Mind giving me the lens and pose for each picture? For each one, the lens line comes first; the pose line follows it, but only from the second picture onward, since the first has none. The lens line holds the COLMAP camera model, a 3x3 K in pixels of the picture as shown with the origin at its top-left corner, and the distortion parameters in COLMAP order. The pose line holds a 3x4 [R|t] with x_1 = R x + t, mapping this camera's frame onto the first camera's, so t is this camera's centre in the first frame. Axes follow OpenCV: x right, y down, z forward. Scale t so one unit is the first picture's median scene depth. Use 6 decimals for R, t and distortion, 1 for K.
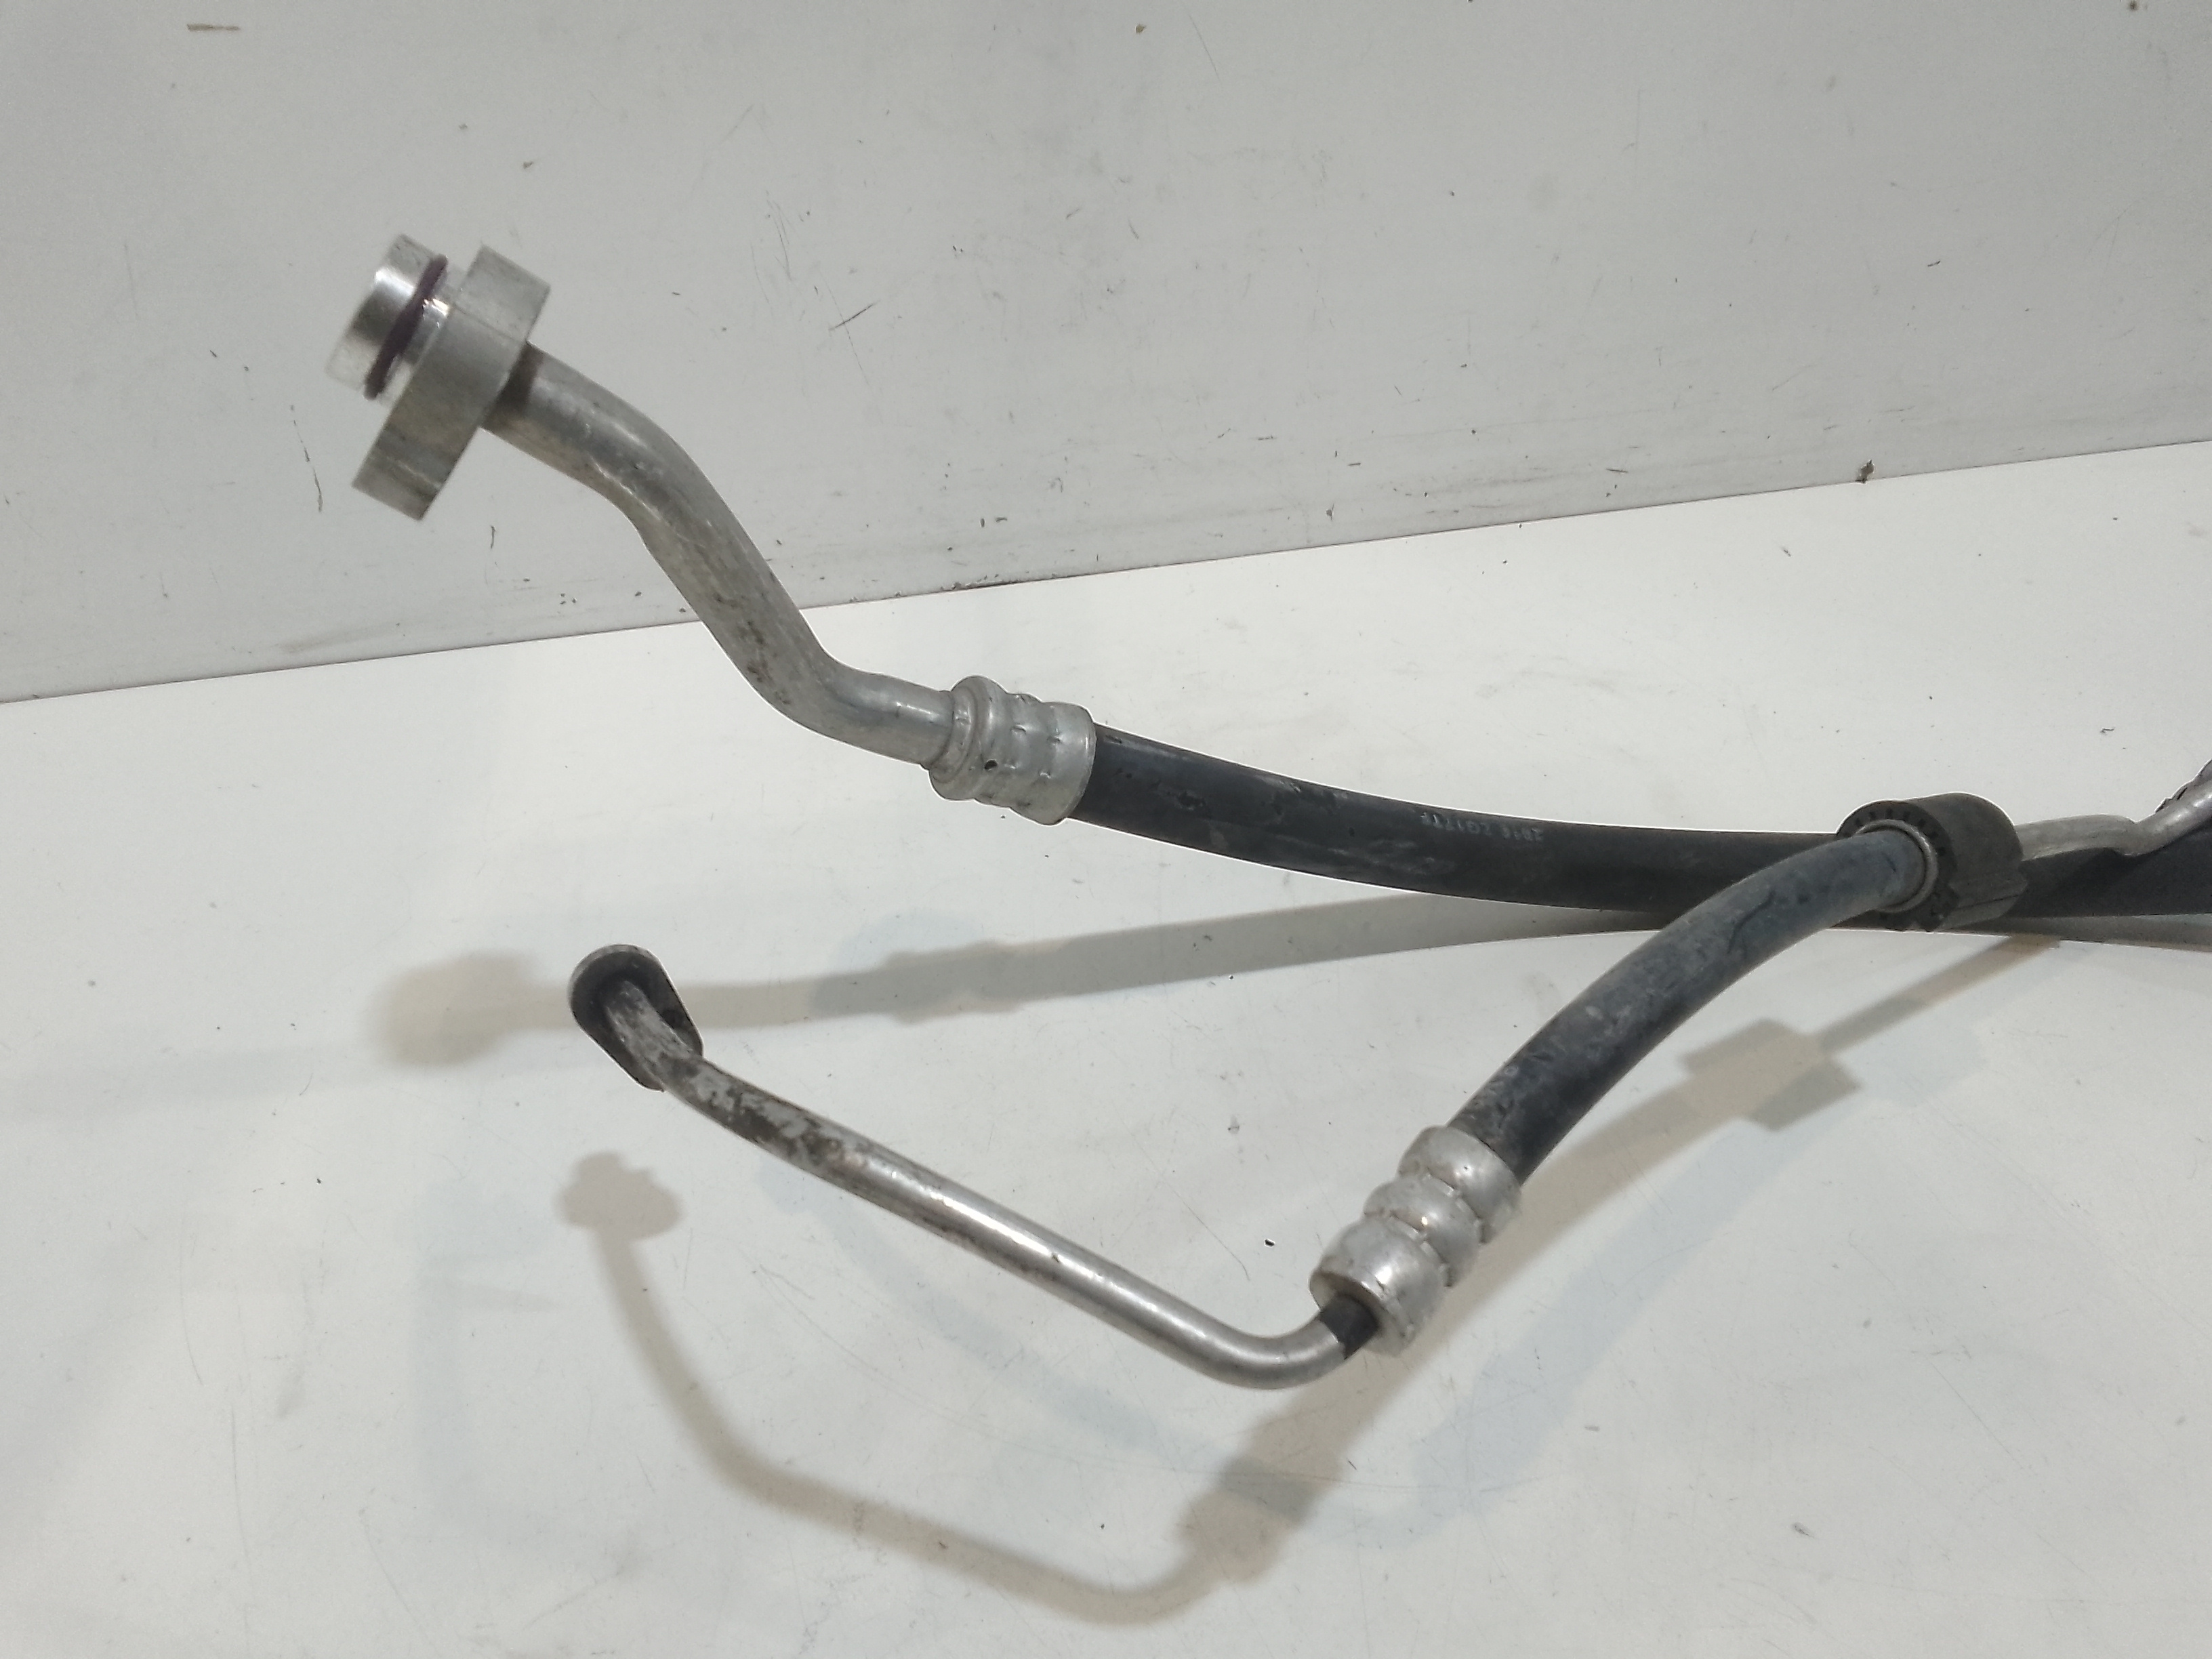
lens RADIAL K [[1761.1, 0, 1101.0], [0, 1761.1, 827.8], [0, 0, 1]] dist [0.044129, -0.083984]
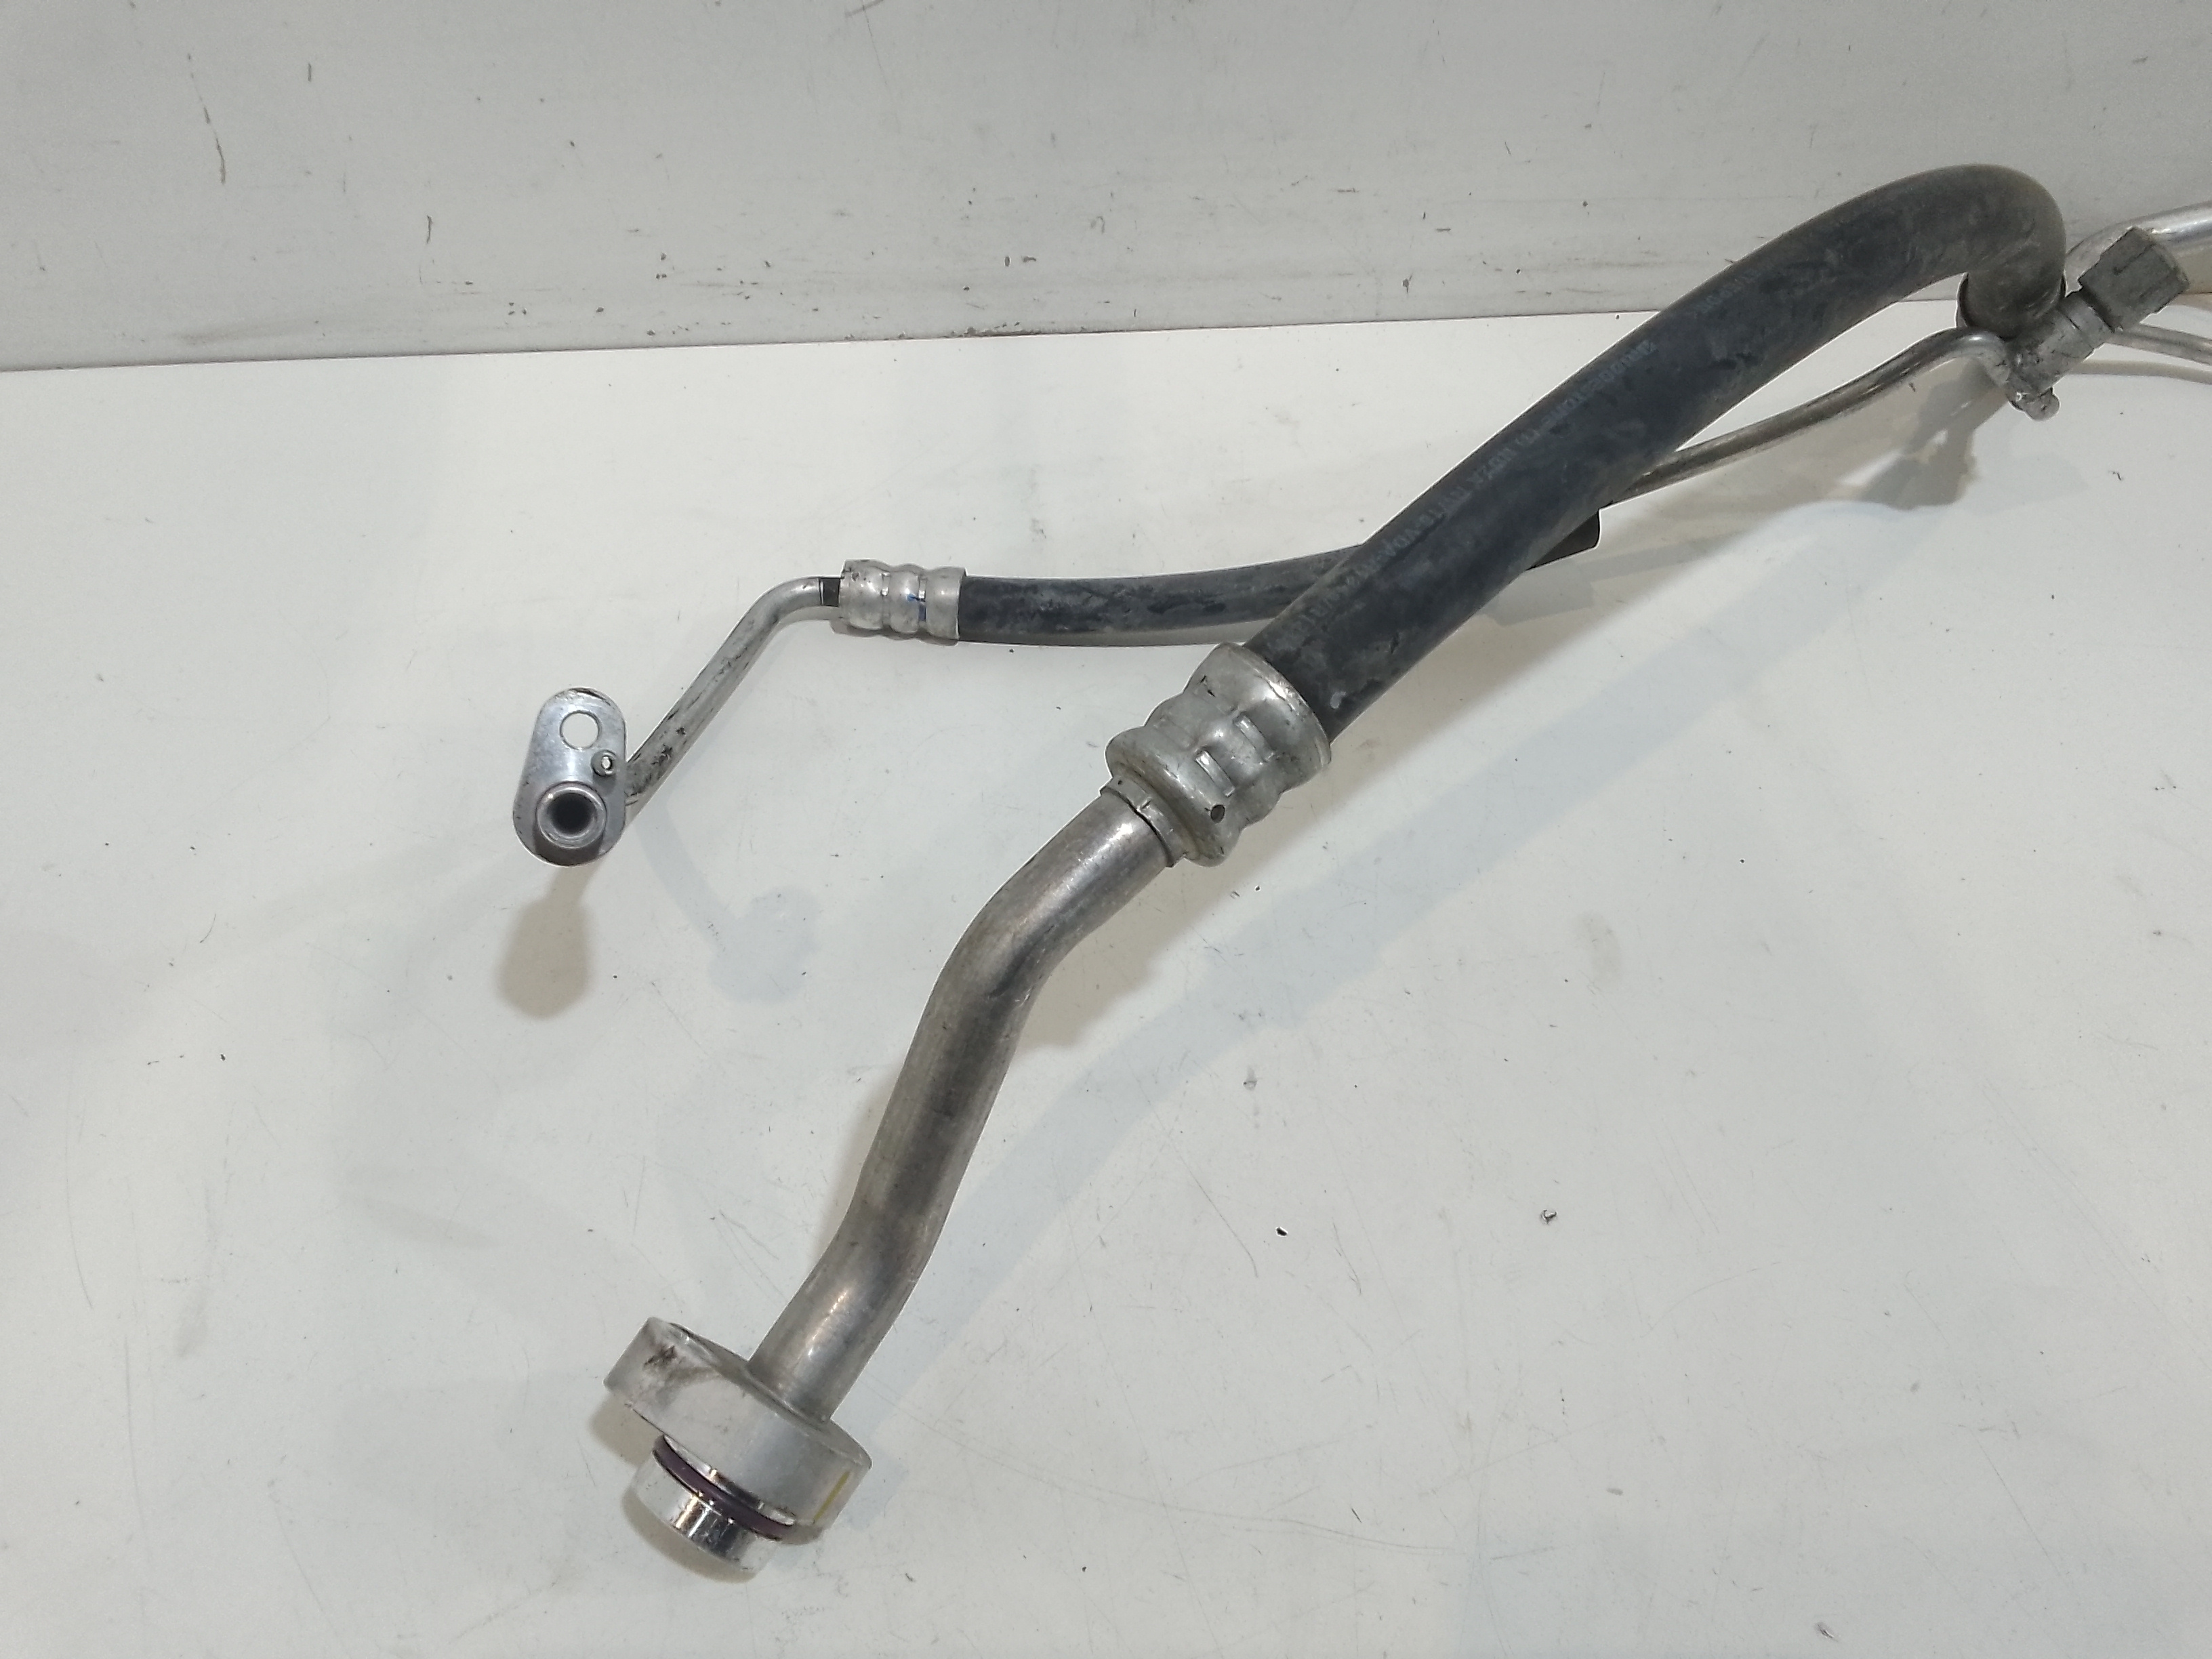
lens RADIAL K [[1761.1, 0, 1101.8], [0, 1761.1, 848.9], [0, 0, 1]] dist [0.044129, -0.083984]
pose [[0.995180, 0.088246, 0.042773, -0.032960], [-0.095664, 0.969535, 0.225500, -0.094398], [-0.021570, -0.228505, 0.973304, 0.098113]]
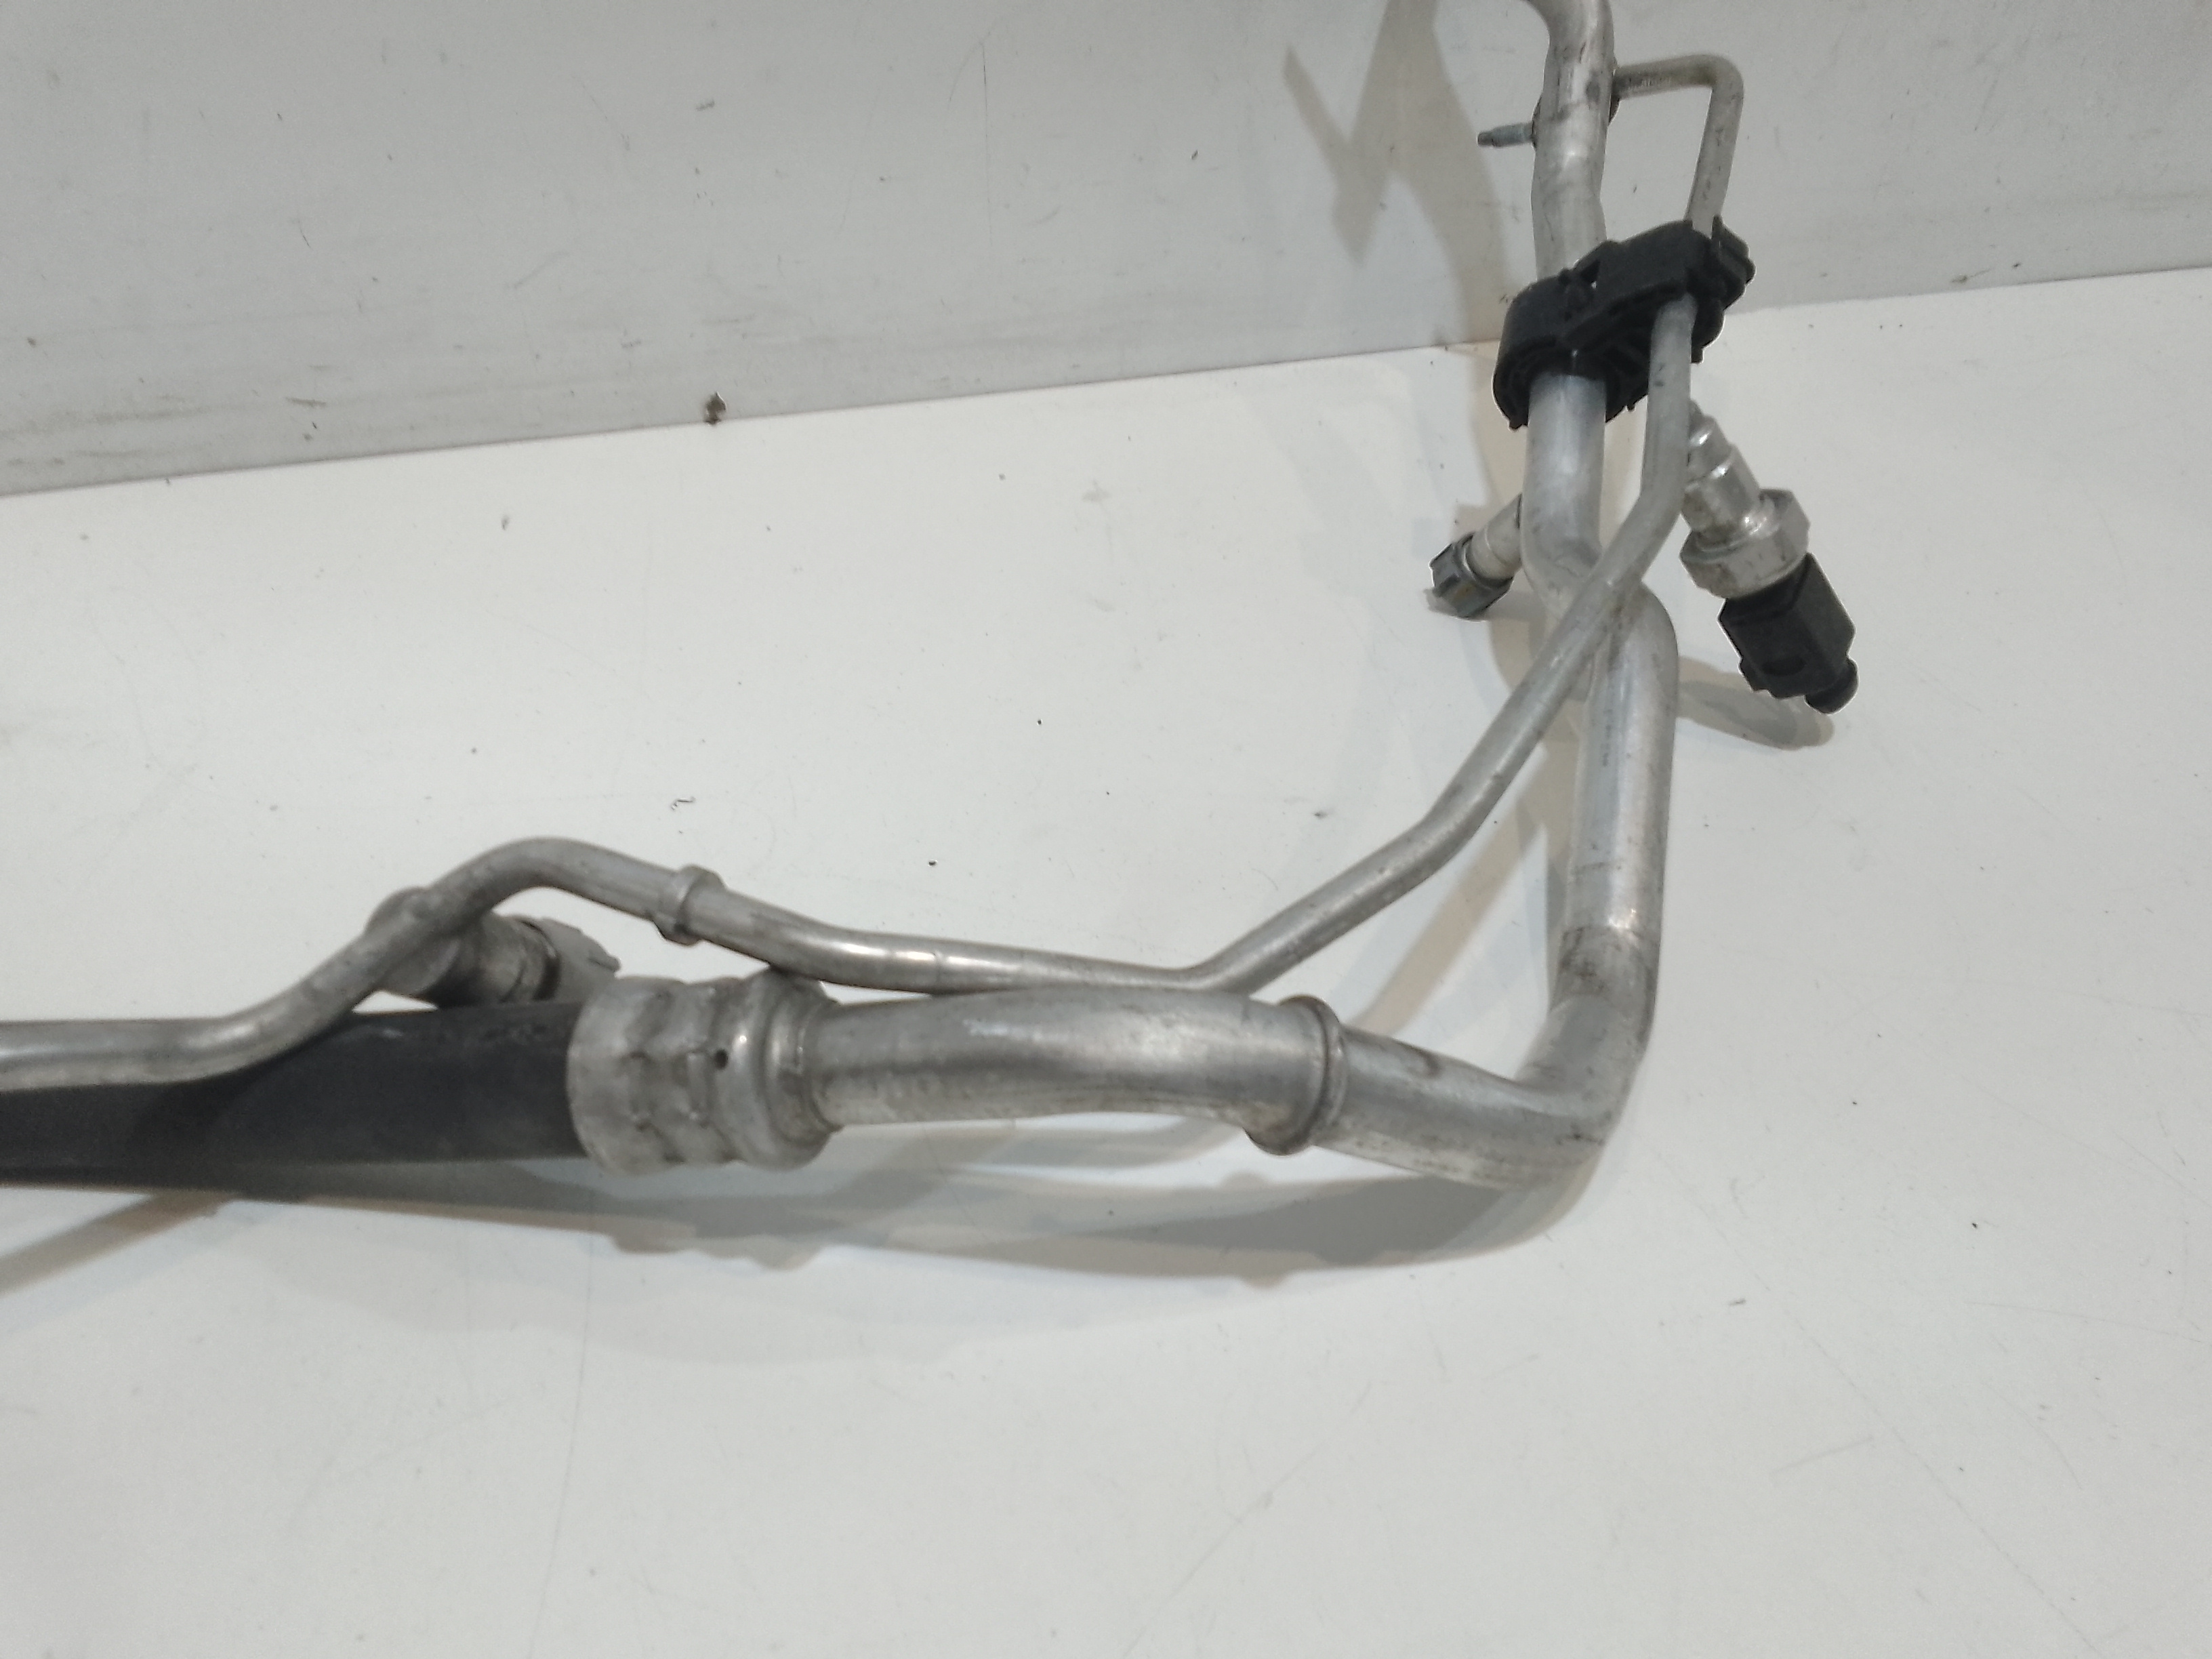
lens RADIAL K [[1761.1, 0, 1111.6], [0, 1761.1, 835.7], [0, 0, 1]] dist [0.044129, -0.083984]
pose [[0.994155, -0.019967, 0.106097, 0.559353], [0.017017, 0.999445, 0.028639, -0.049376], [-0.106610, -0.026666, 0.993943, 0.287459]]
